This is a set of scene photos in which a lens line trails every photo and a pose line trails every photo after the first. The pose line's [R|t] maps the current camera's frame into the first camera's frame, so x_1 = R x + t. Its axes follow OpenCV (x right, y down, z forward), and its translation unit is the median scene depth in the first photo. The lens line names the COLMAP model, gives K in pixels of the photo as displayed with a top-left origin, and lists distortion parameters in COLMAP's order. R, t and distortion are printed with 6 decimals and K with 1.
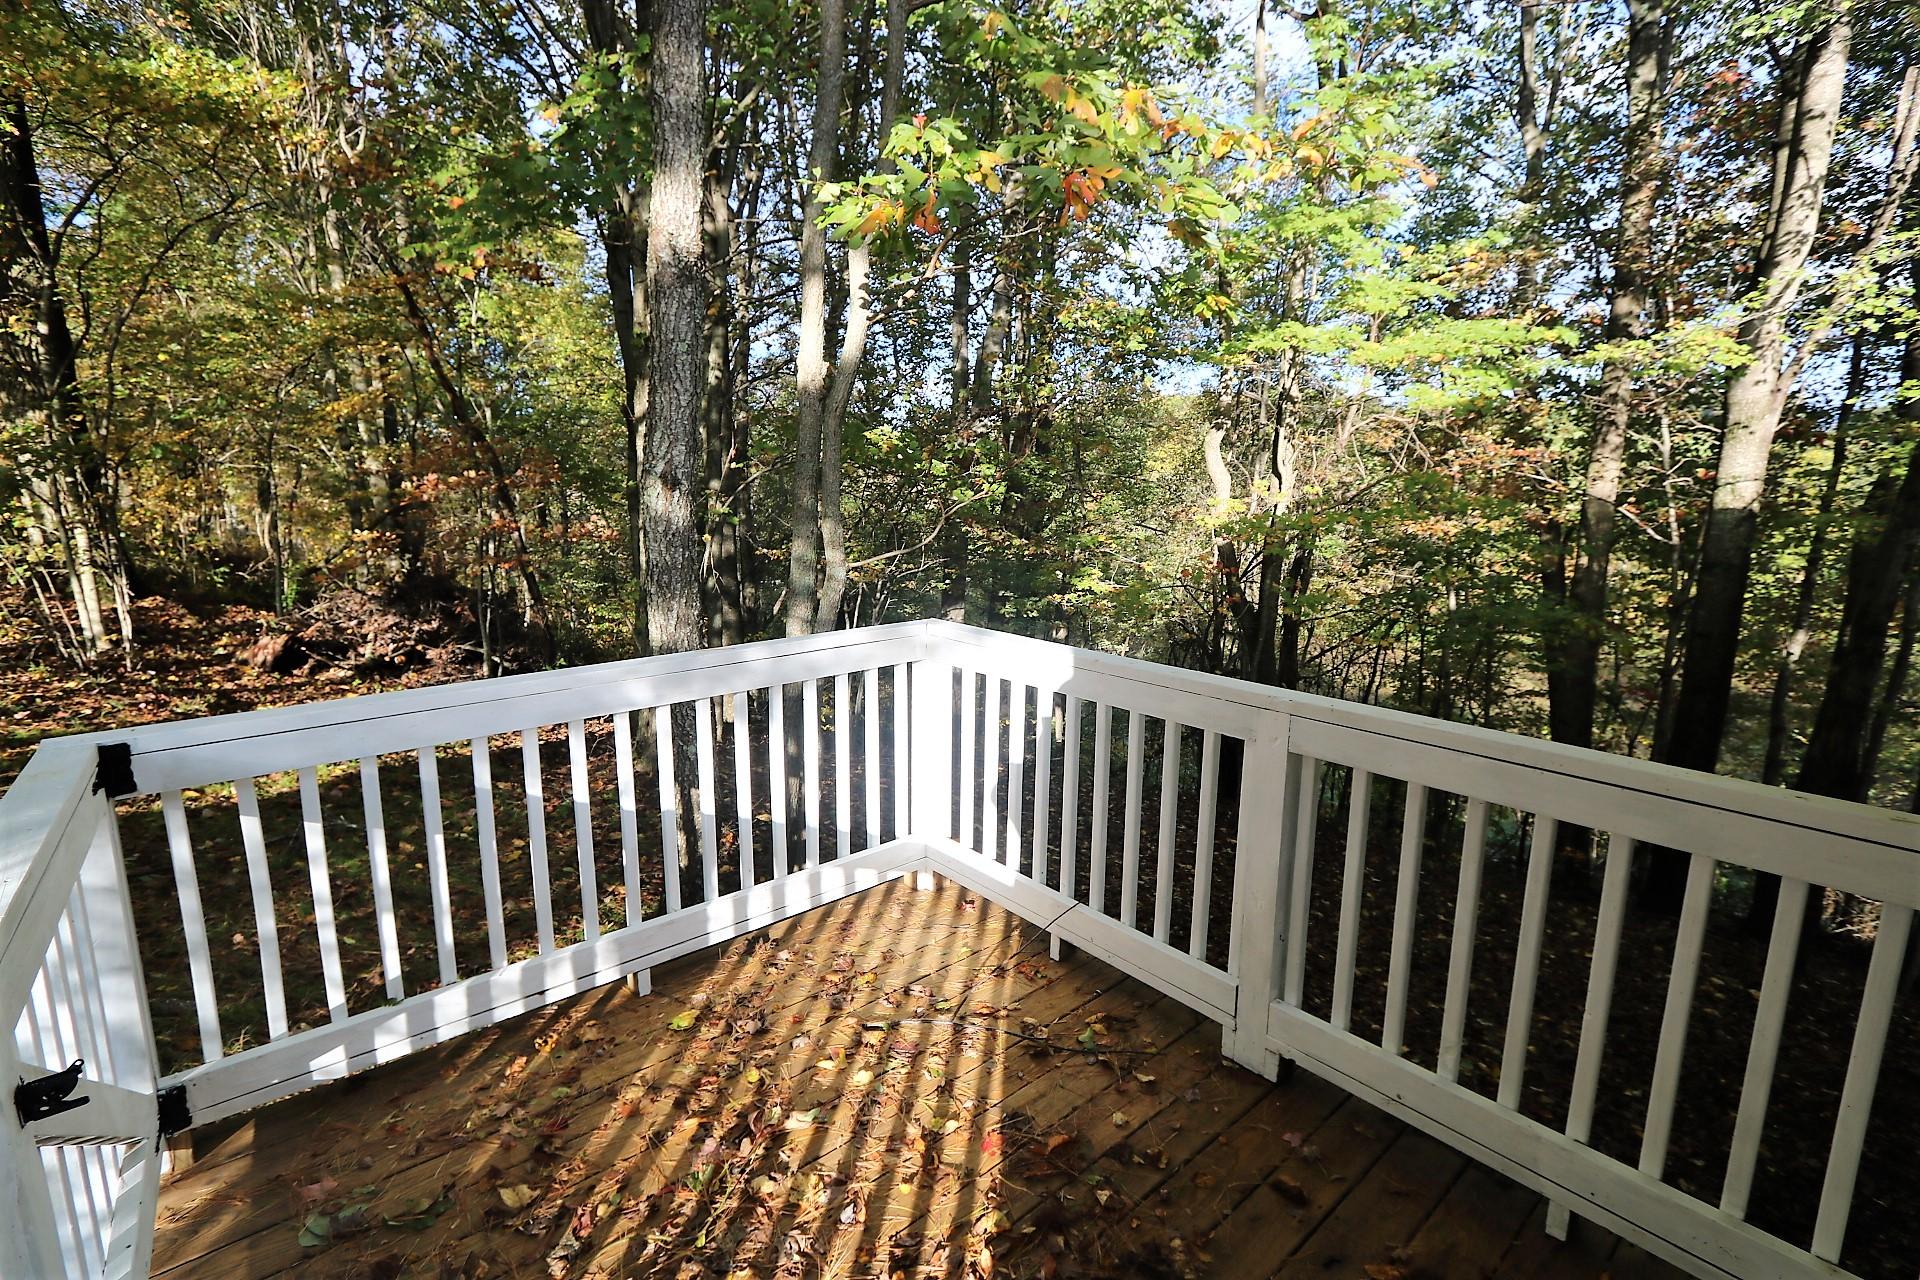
lens RADIAL K [[885.9, 0, 958.5], [0, 885.9, 643.9], [0, 0, 1]] dist [-0.020863, 0.004142]
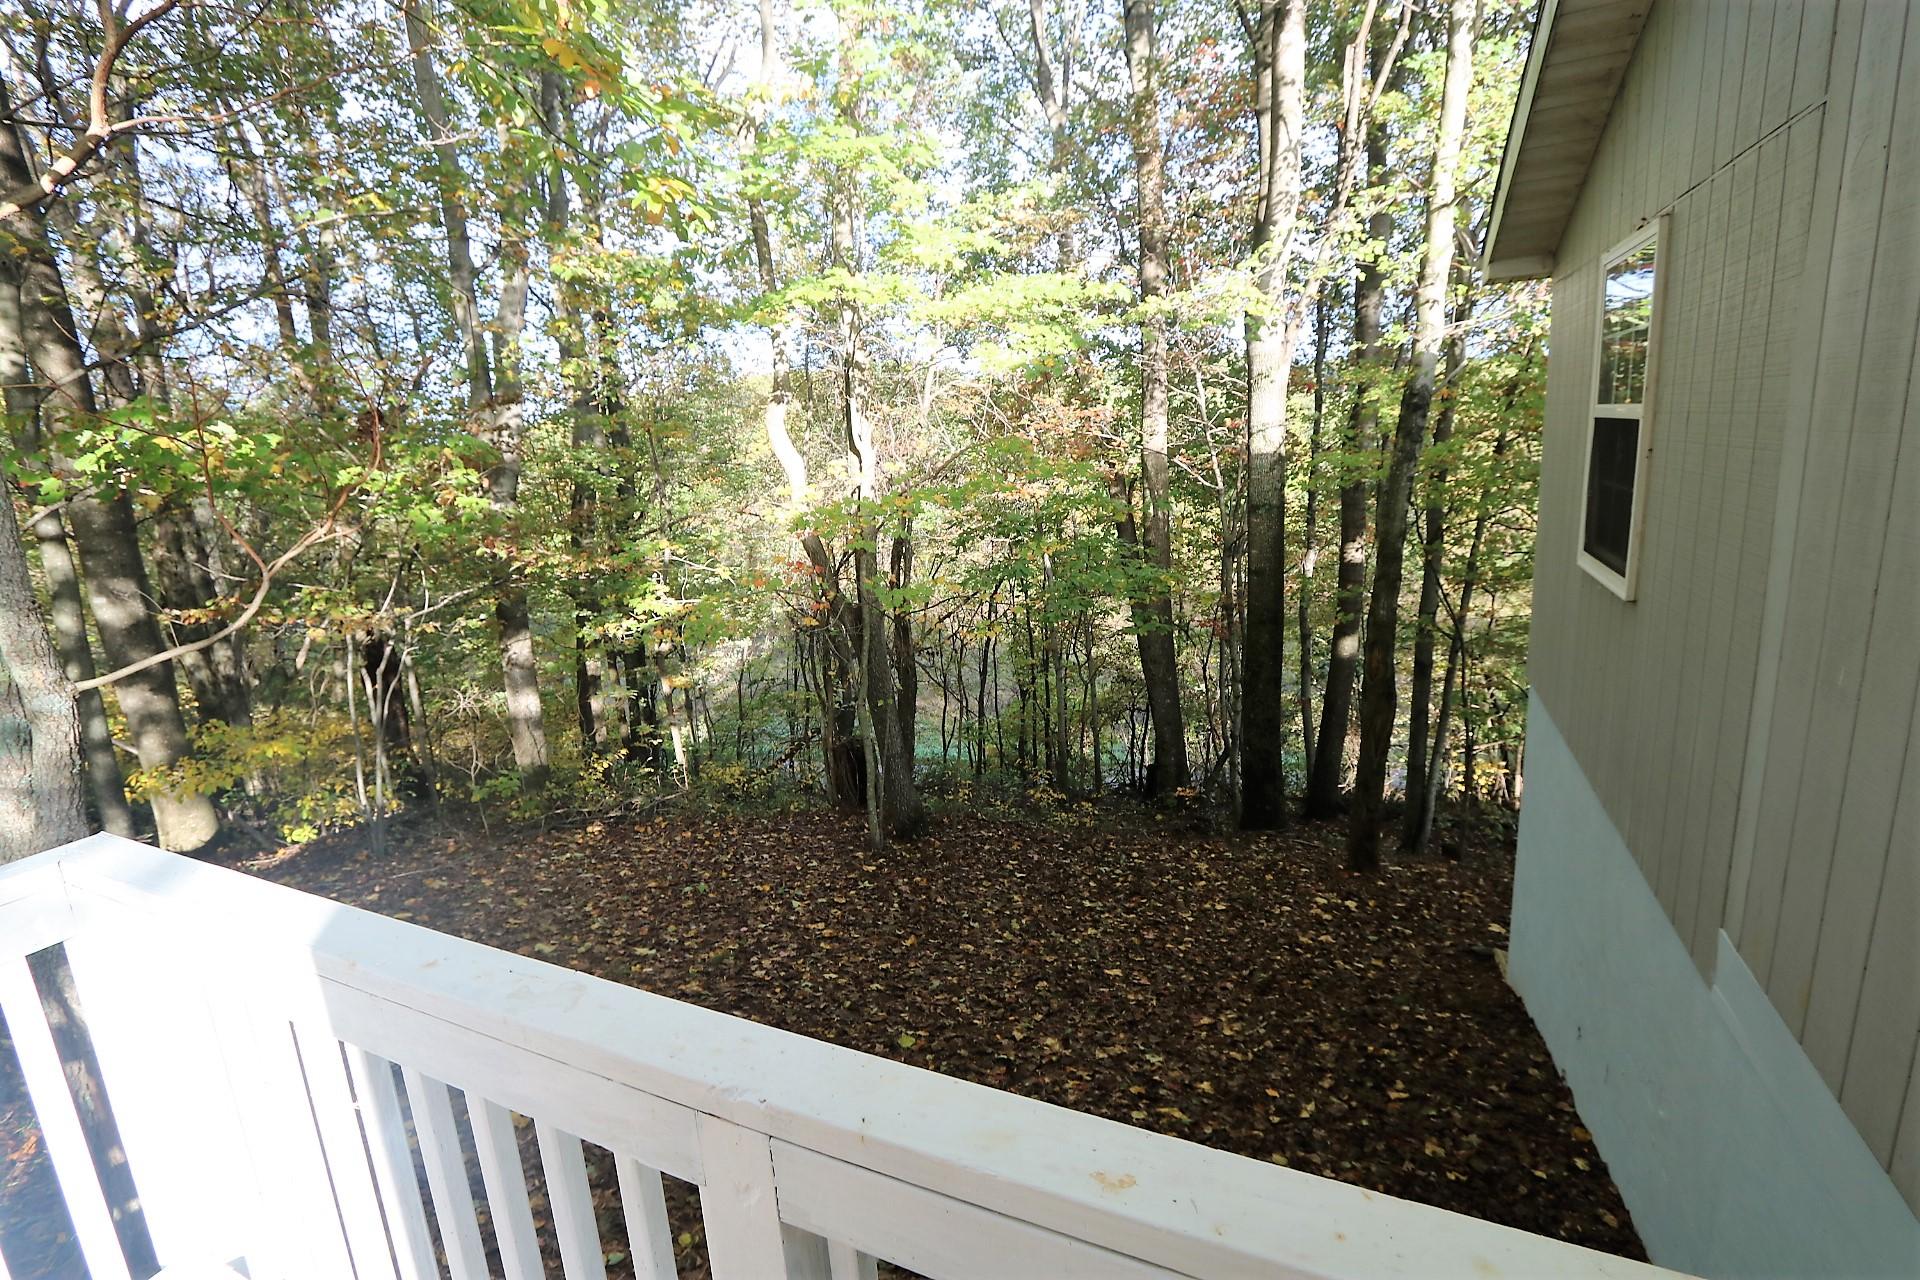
lens RADIAL K [[885.9, 0, 960.9], [0, 885.9, 637.1], [0, 0, 1]] dist [-0.020863, 0.004142]
pose [[0.907198, -0.149413, 0.393277, 0.055185], [0.144044, 0.988623, 0.043320, -0.022171], [-0.395275, 0.017350, 0.918399, 0.102781]]
